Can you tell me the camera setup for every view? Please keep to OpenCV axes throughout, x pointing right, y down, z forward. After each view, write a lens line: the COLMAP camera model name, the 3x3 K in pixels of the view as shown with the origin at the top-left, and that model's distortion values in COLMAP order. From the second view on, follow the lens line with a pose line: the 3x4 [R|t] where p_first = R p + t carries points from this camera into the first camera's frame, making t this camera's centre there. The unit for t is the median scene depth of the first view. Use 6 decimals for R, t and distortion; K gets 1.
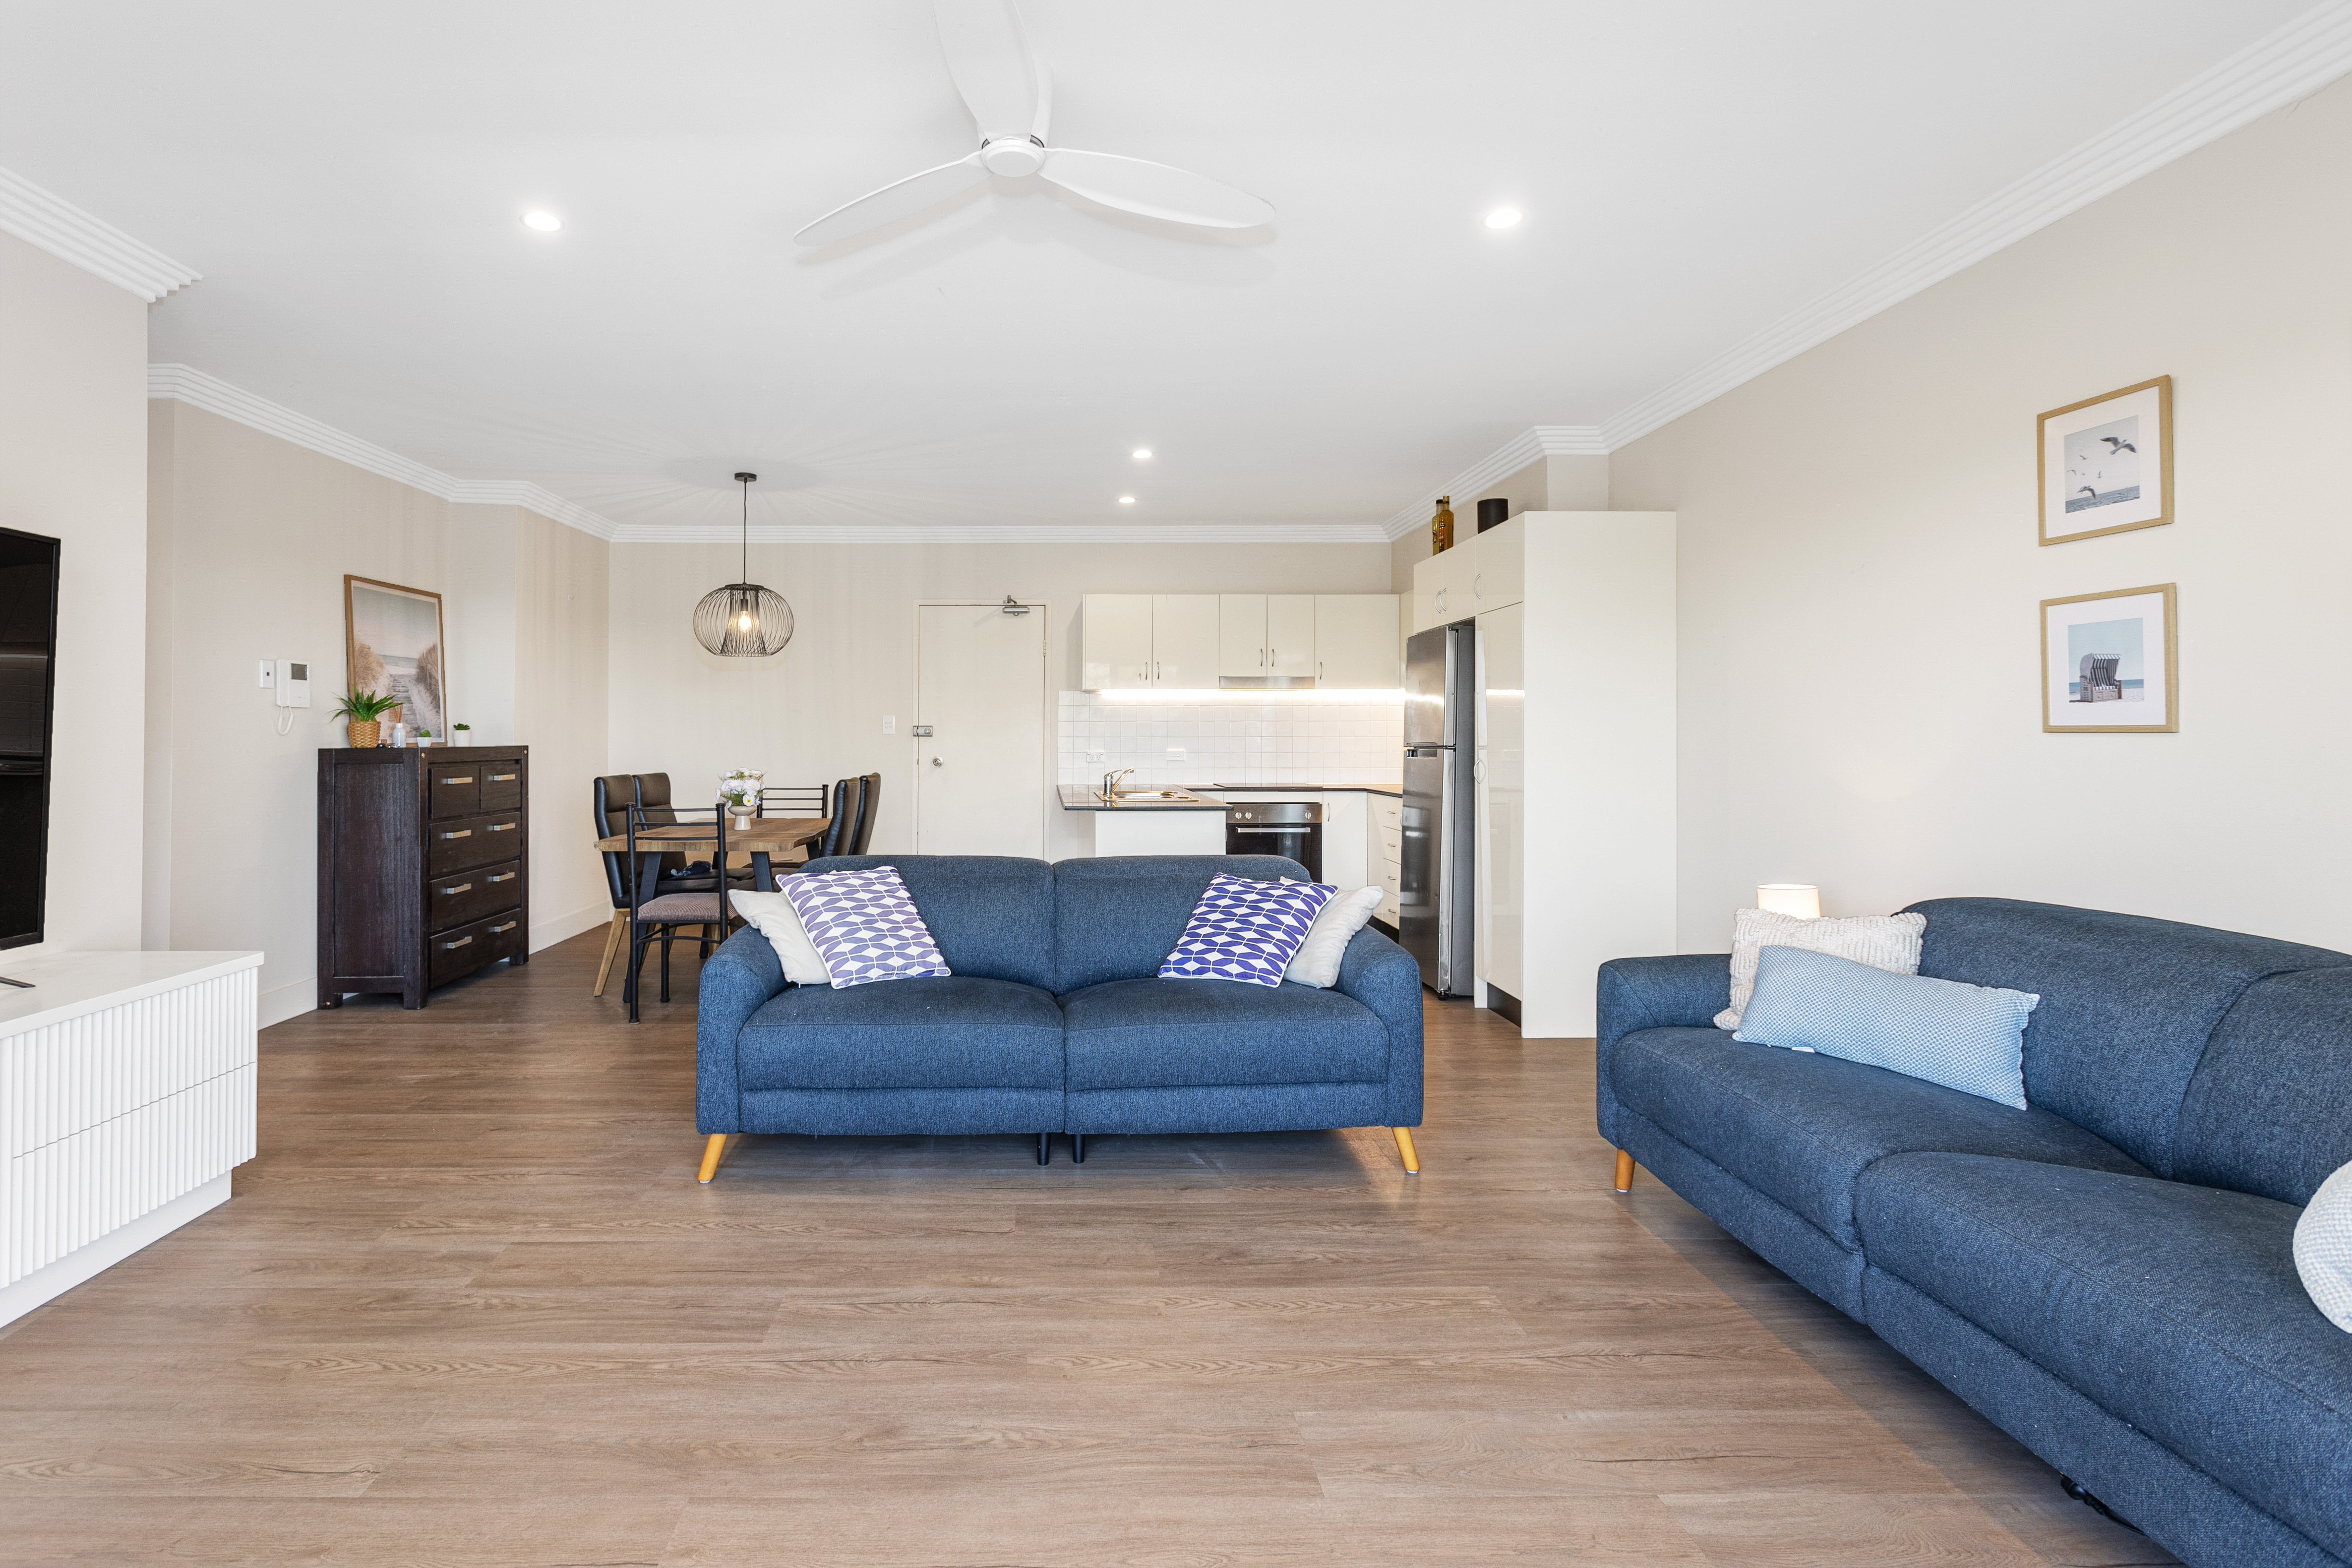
lens RADIAL K [[1158.4, 0, 1039.8], [0, 1158.4, 723.5], [0, 0, 1]] dist [-0.000470, -0.000150]
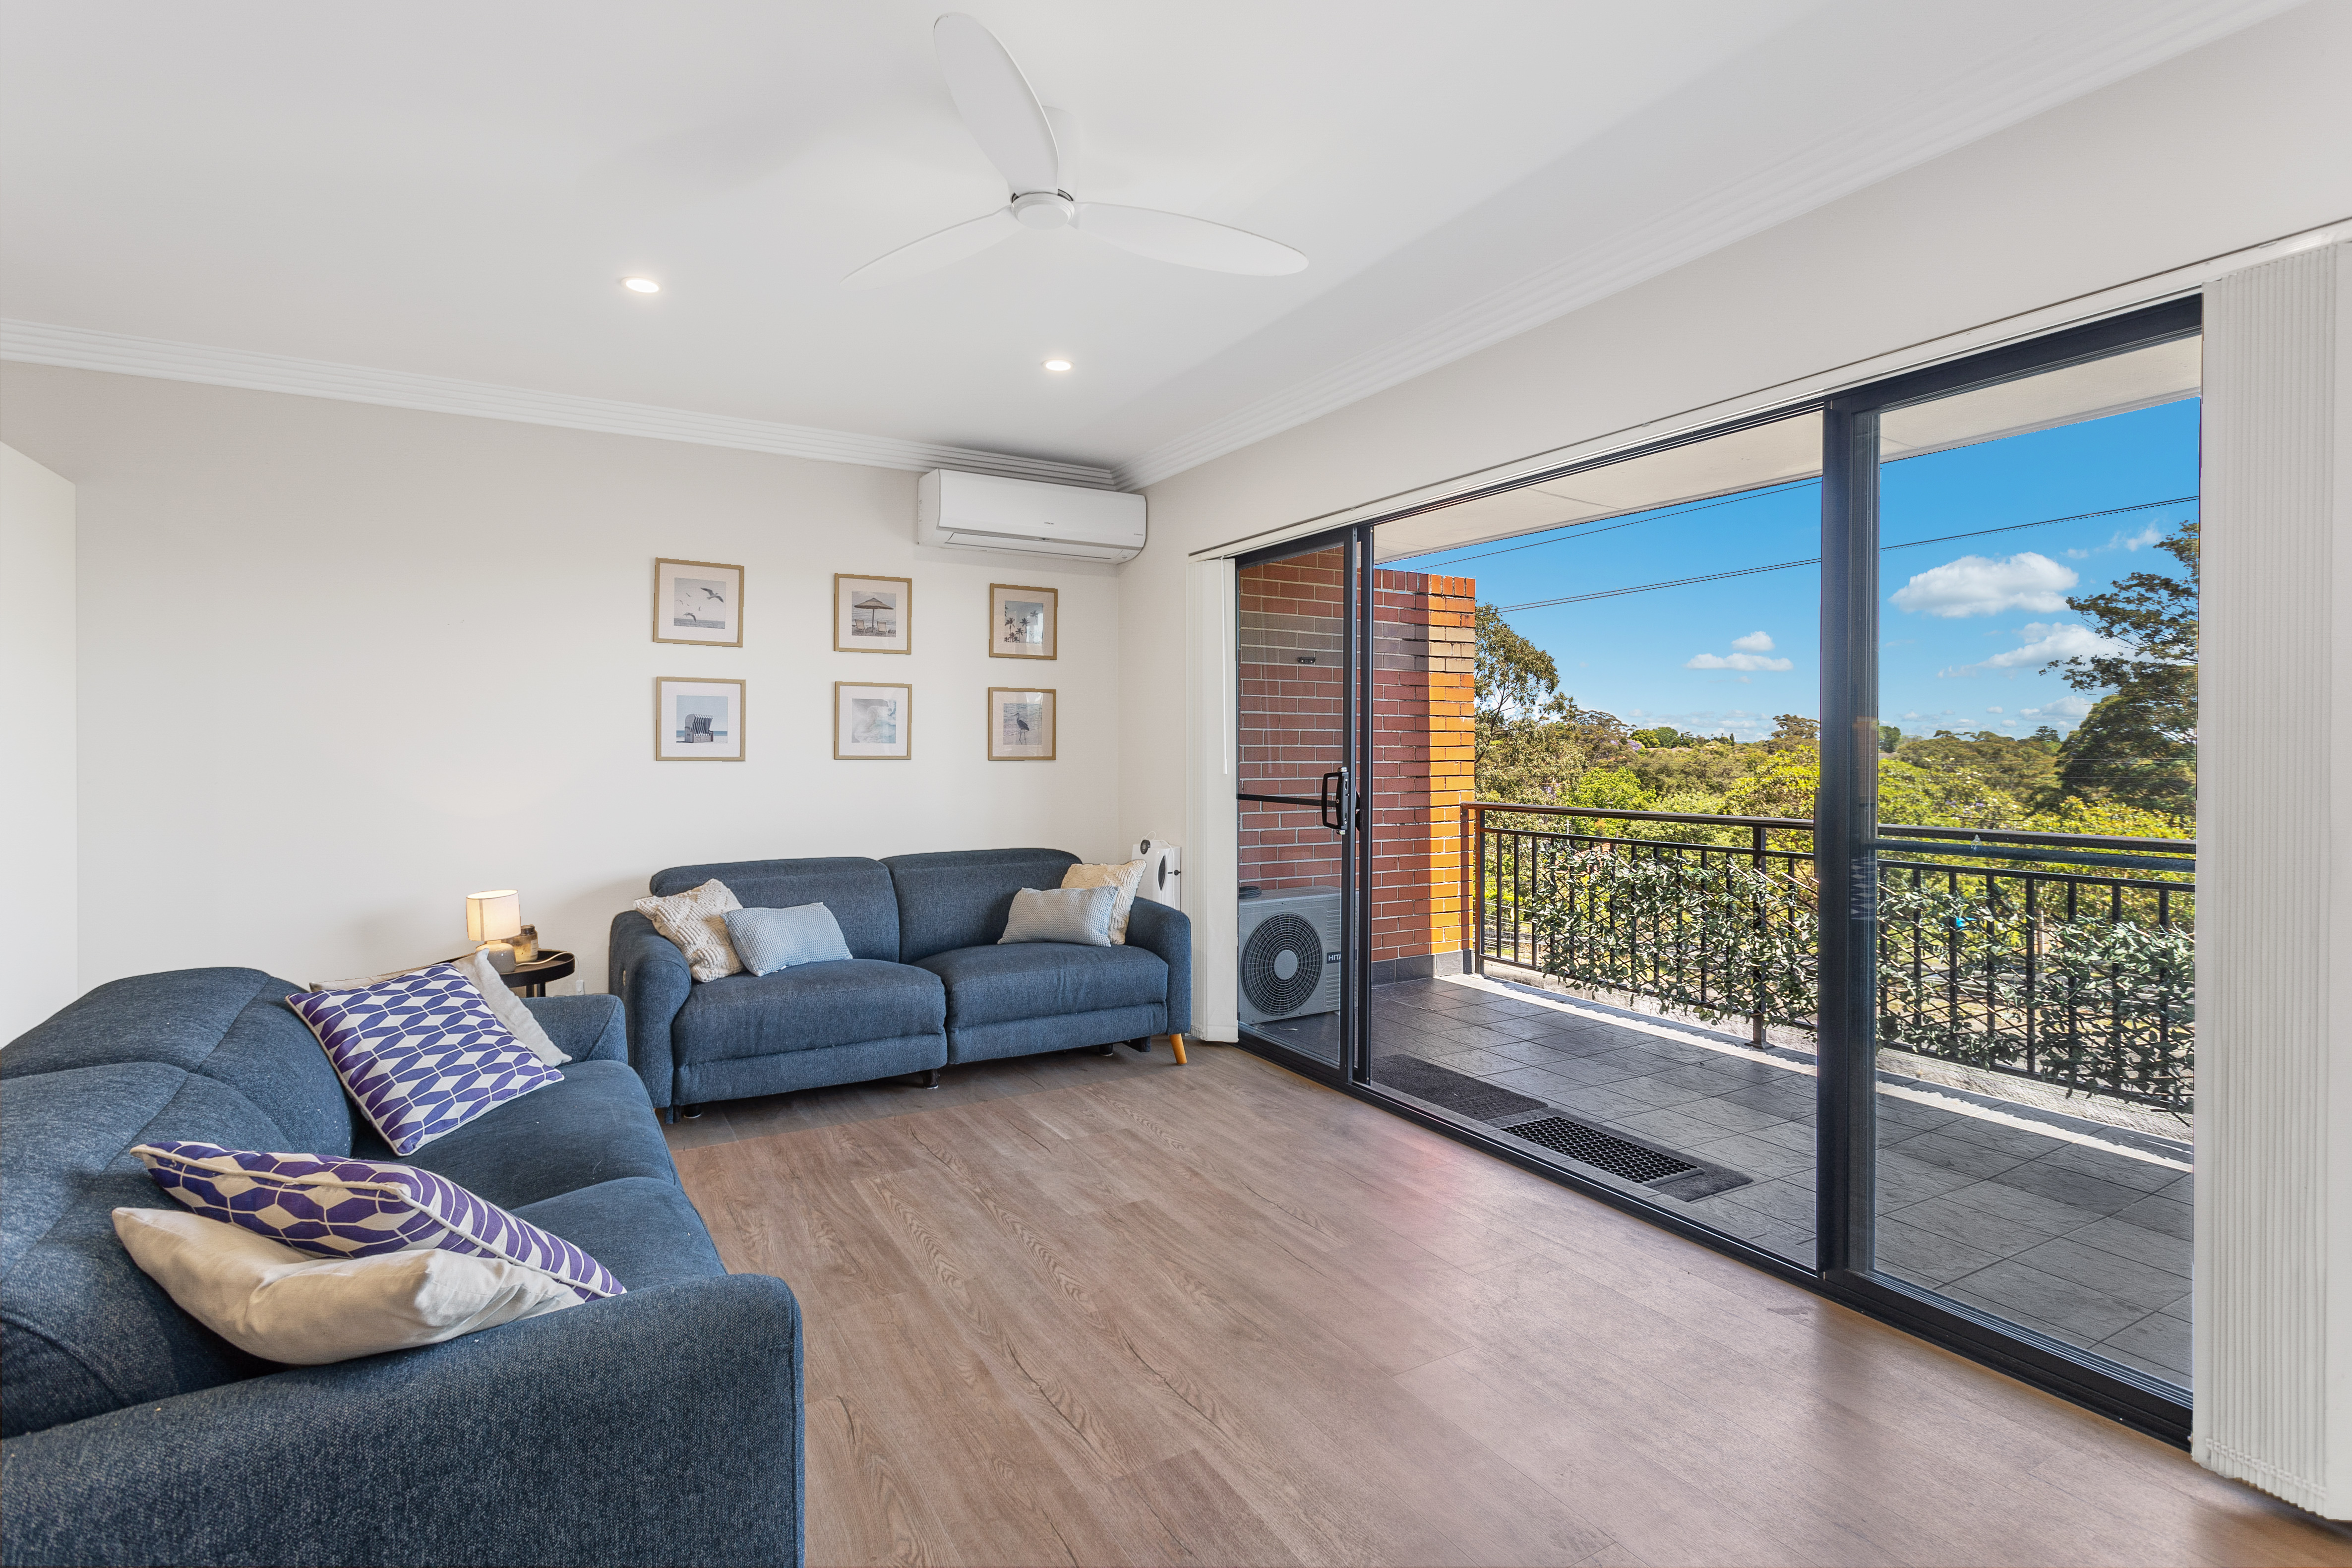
lens RADIAL K [[1097.0, 0, 1165.6], [0, 1097.0, 756.0], [0, 0, 1]] dist [0.000718, 0.000185]
pose [[-0.510896, -0.003130, 0.859637, -0.860508], [-0.009092, 0.999957, -0.001762, -0.003138], [-0.859594, -0.008716, -0.510903, 1.307767]]
